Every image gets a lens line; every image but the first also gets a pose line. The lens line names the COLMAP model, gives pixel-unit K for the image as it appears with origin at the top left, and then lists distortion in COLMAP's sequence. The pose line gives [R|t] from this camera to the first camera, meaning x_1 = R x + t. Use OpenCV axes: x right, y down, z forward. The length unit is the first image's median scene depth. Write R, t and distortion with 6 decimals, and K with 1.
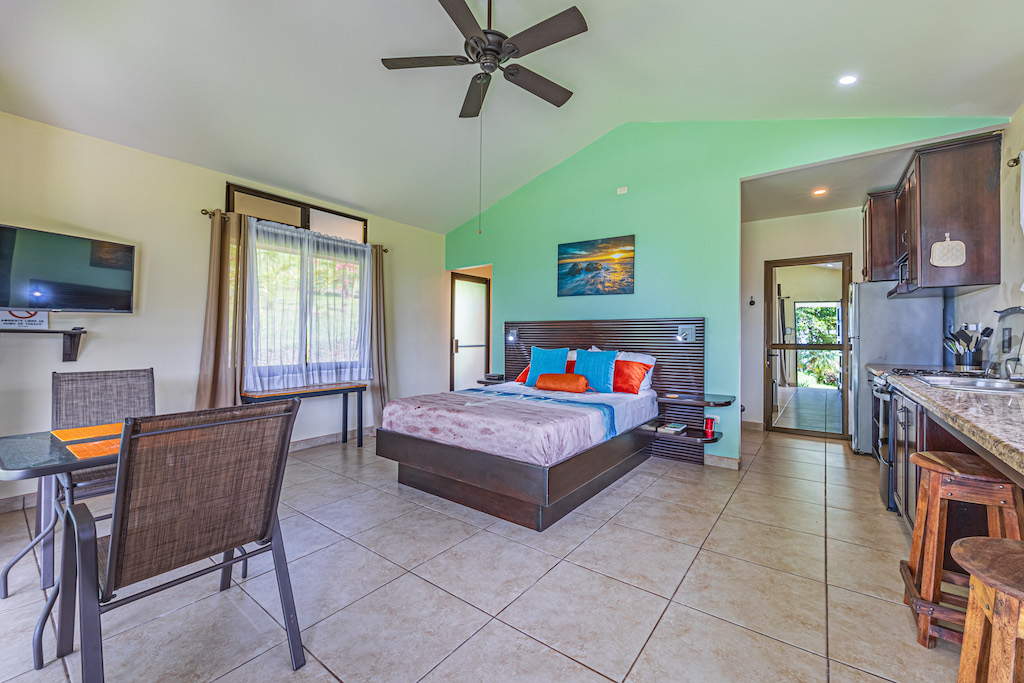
lens RADIAL K [[404.5, 0, 518.8], [0, 404.5, 334.6], [0, 0, 1]] dist [-0.003189, -0.000557]
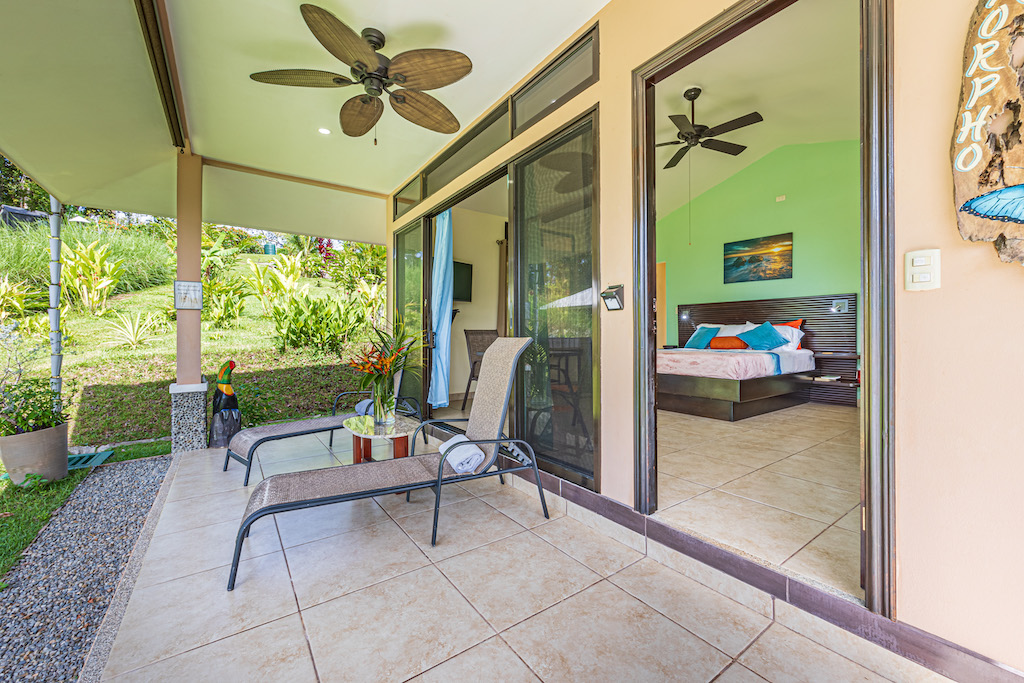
lens RADIAL K [[404.5, 0, 518.8], [0, 404.5, 334.6], [0, 0, 1]] dist [-0.003189, -0.000557]
pose [[0.954414, -0.011285, -0.298273, -0.167472], [0.012277, 0.999924, 0.001453, 0.067863], [0.298233, -0.005049, 0.954480, -0.496428]]
